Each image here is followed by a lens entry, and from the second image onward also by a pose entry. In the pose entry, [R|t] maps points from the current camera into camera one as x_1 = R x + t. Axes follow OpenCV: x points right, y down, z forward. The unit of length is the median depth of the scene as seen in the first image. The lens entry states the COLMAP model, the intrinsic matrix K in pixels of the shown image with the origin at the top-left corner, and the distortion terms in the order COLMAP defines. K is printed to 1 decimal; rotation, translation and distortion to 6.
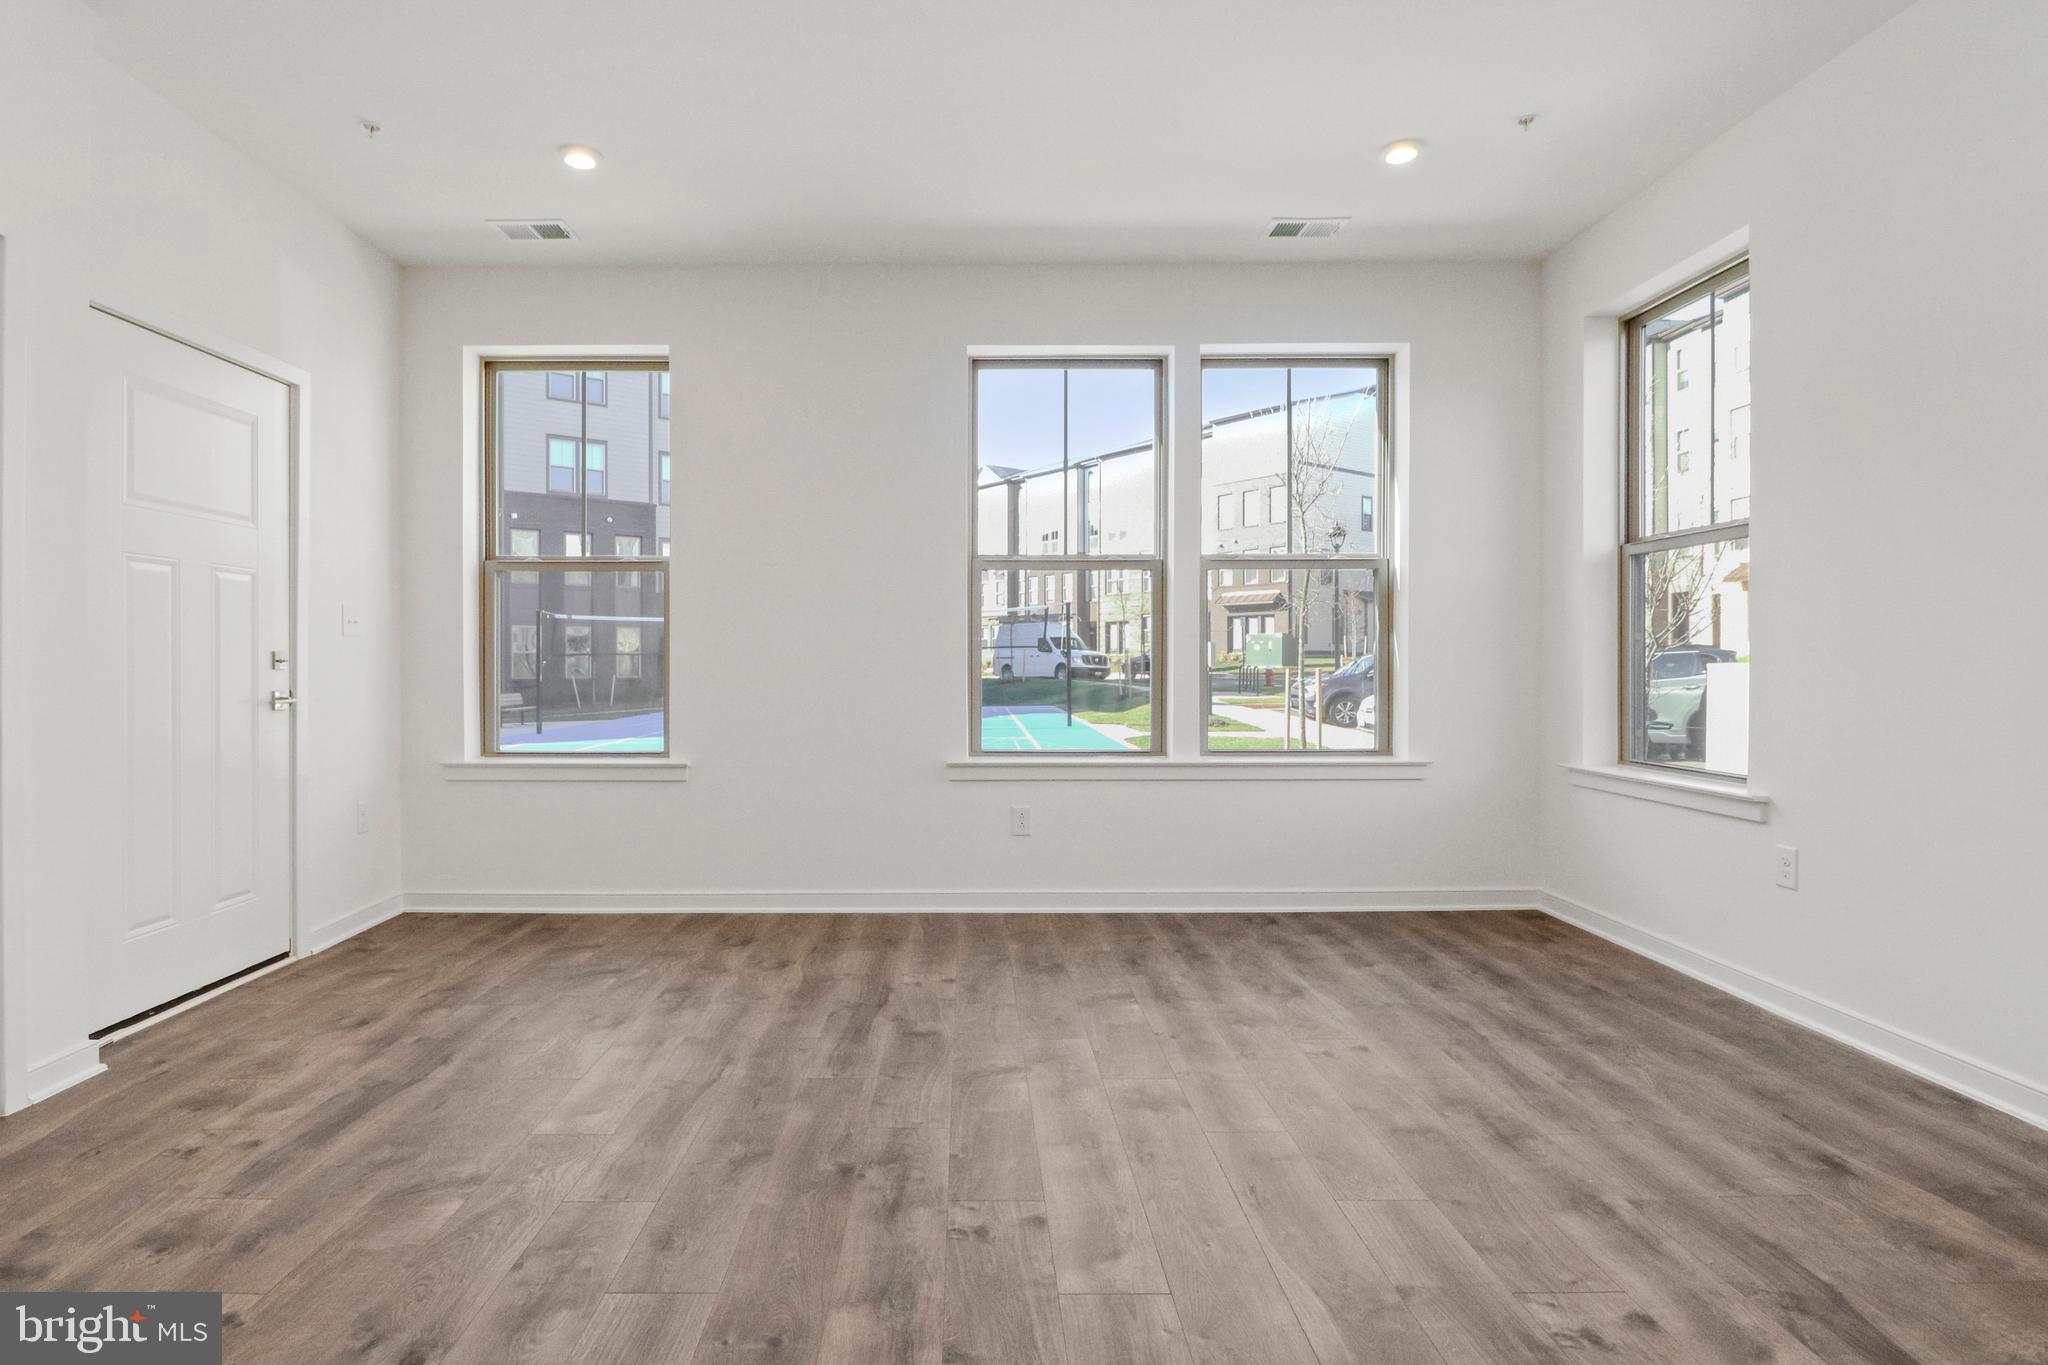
lens RADIAL K [[1050.2, 0, 959.7], [0, 1050.2, 656.2], [0, 0, 1]] dist [0.001719, -0.010796]
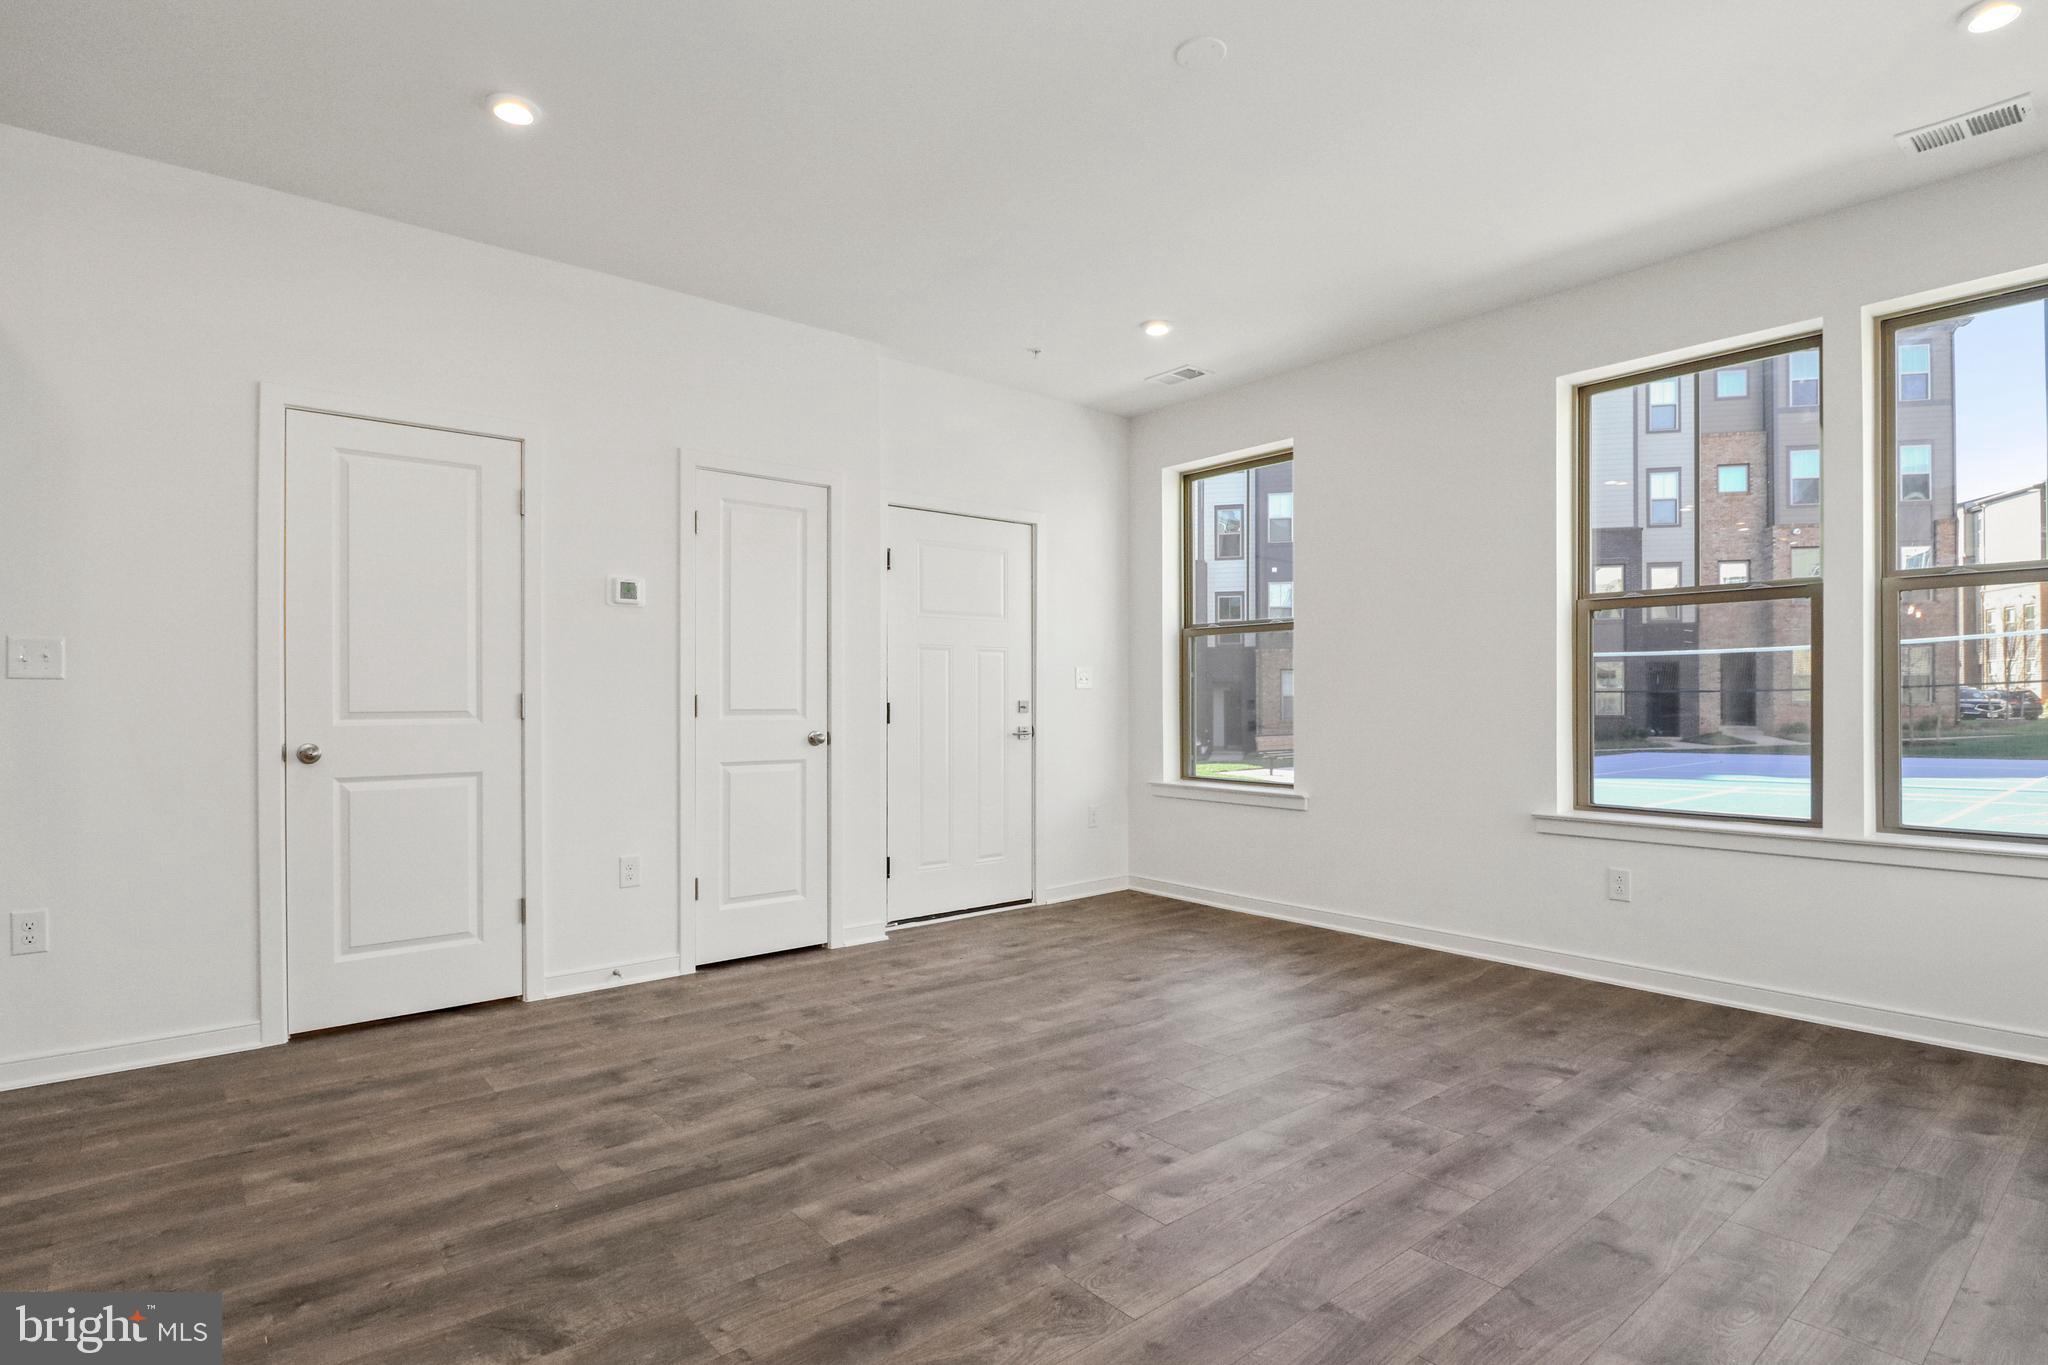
lens RADIAL K [[1021.3, 0, 1021.3], [0, 1021.3, 694.7], [0, 0, 1]] dist [0.005142, -0.017614]
pose [[0.647803, -0.003228, -0.761801, 0.517021], [0.005742, 0.999983, 0.000645, -0.015559], [0.761786, -0.004792, 0.647811, 0.038601]]
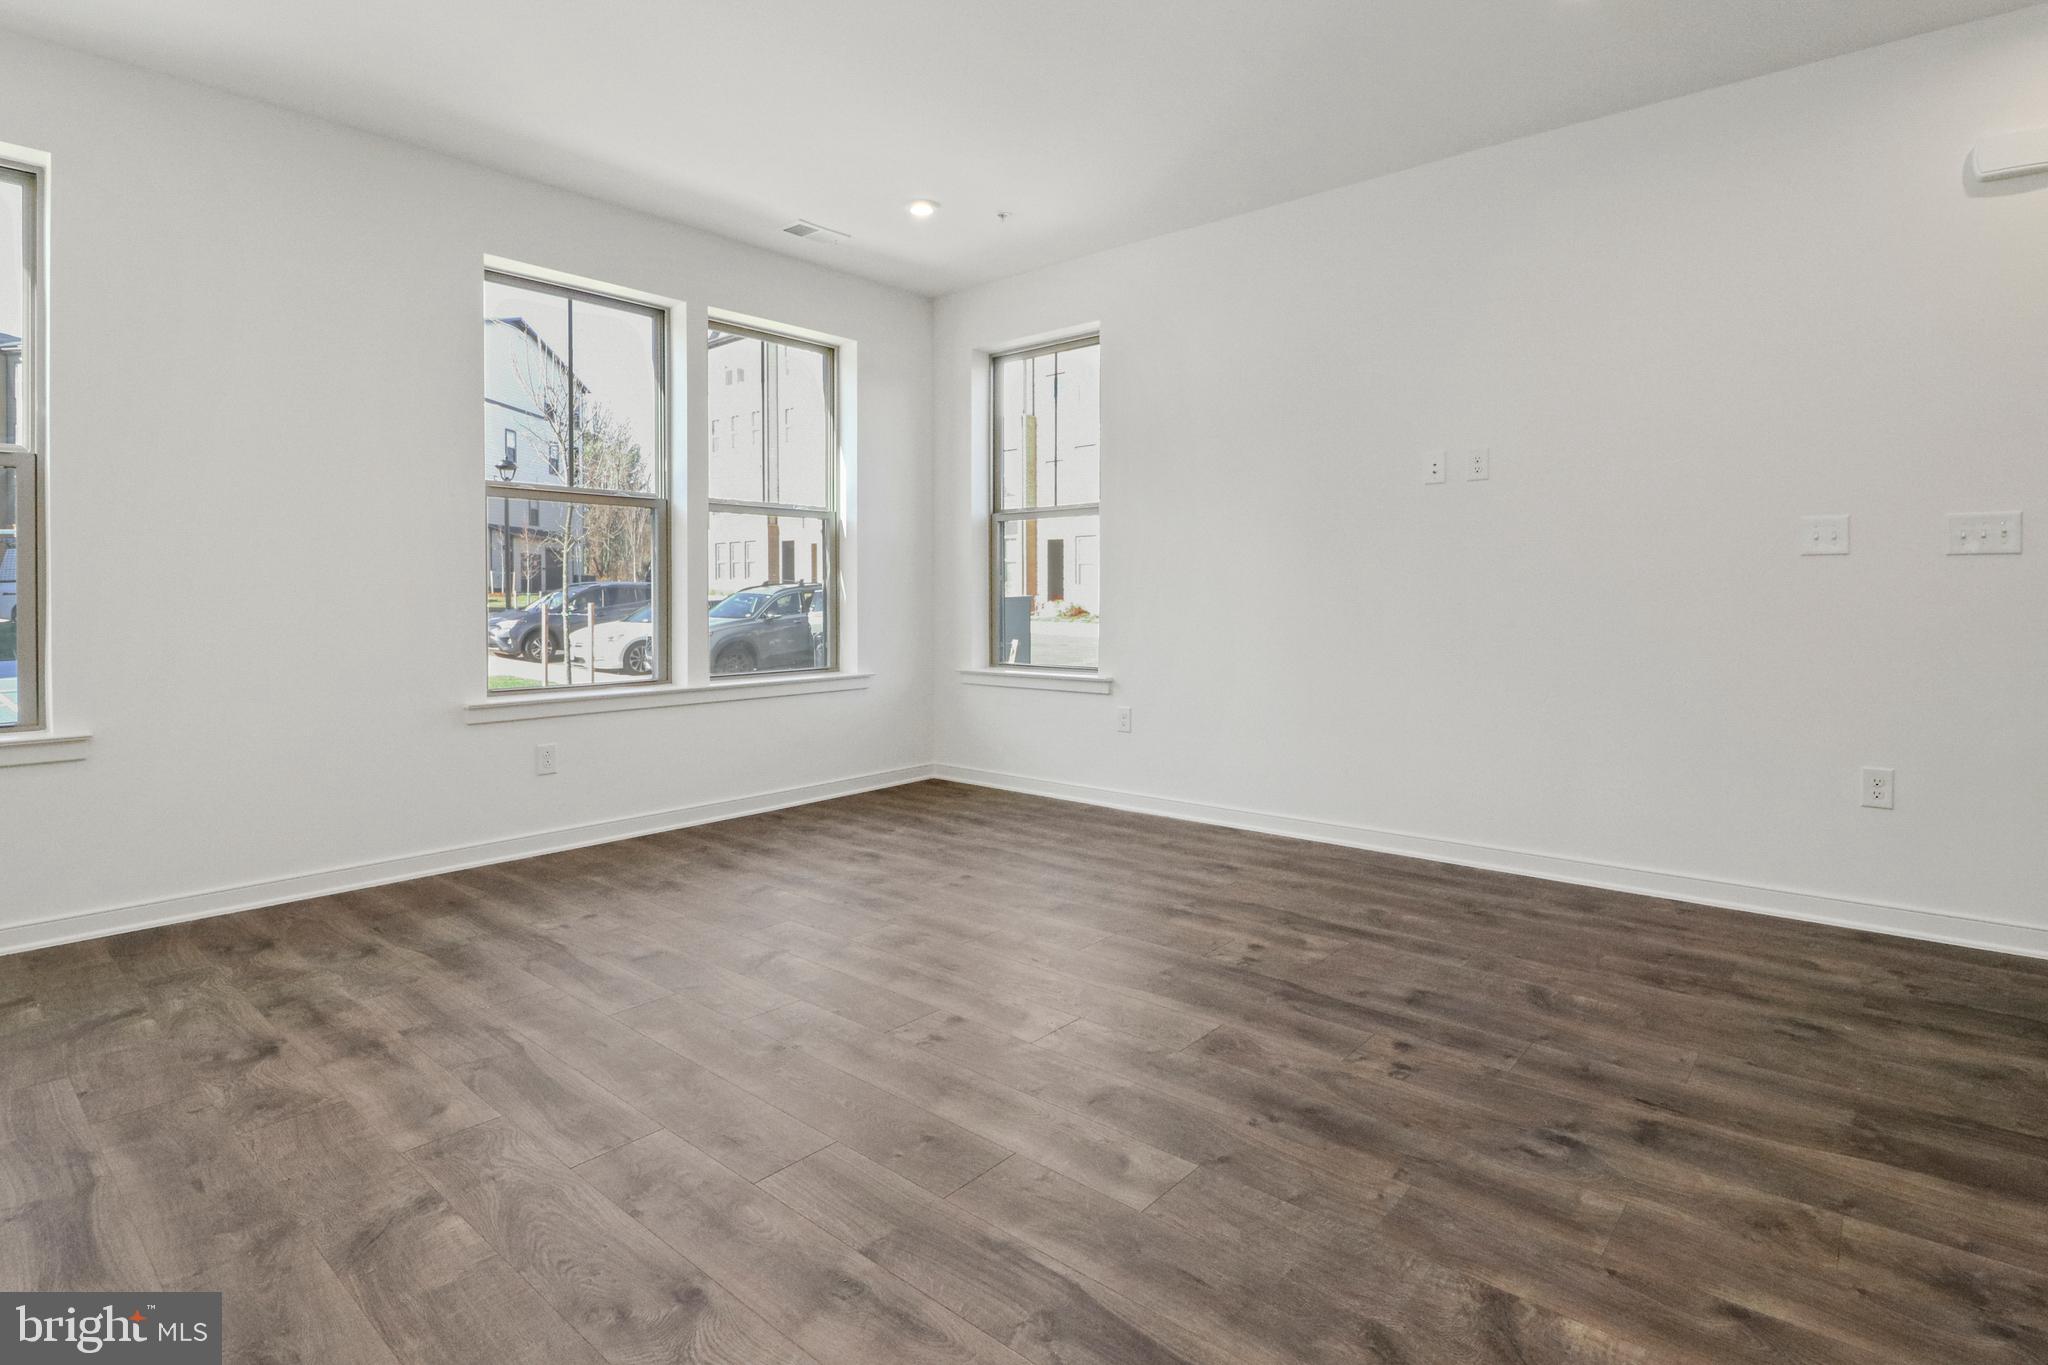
lens RADIAL K [[1024.8, 0, 1030.9], [0, 1024.8, 606.5], [0, 0, 1]] dist [-0.008972, -0.001095]
pose [[0.649496, -0.008584, 0.760317, -0.476246], [-0.002043, 0.999913, 0.013035, 0.002621], [-0.760363, -0.010020, 0.649422, 0.058765]]
